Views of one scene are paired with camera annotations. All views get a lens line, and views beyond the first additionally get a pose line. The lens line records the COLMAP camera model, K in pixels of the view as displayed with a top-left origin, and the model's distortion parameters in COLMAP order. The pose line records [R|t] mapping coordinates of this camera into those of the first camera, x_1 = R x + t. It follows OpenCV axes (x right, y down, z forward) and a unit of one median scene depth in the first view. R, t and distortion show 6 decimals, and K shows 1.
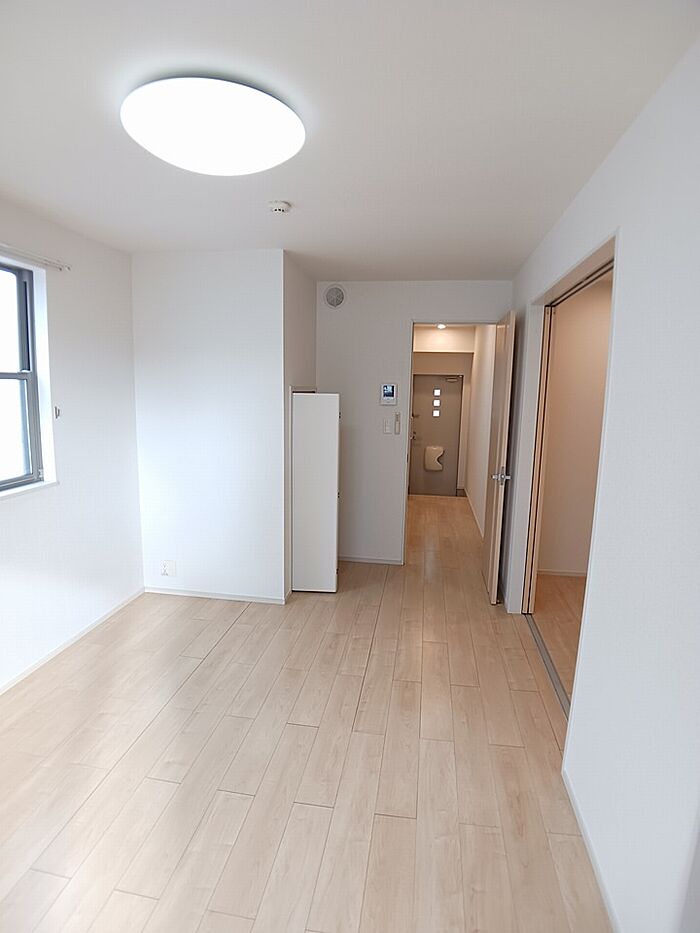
lens RADIAL K [[517.1, 0, 350.0], [0, 517.1, 466.5], [0, 0, 1]] dist [-0.064969, -0.000156]
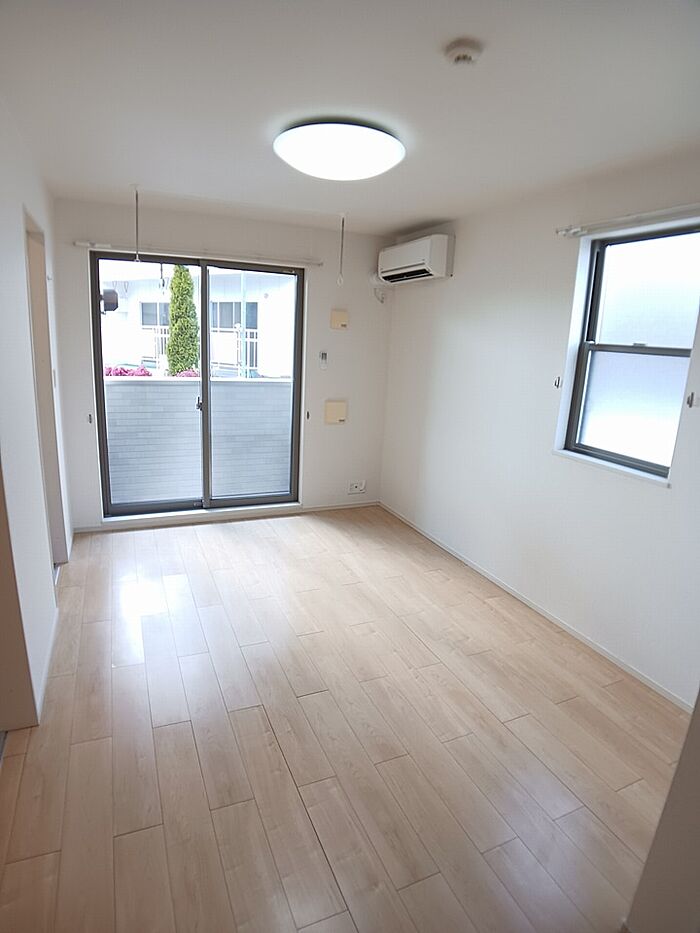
lens RADIAL K [[517.1, 0, 350.0], [0, 517.1, 466.5], [0, 0, 1]] dist [-0.064969, -0.000156]
pose [[-0.842352, 0.068751, -0.534525, 0.291372], [-0.146498, 0.925271, 0.349874, -0.211511], [0.518634, 0.373024, -0.769332, 1.392211]]
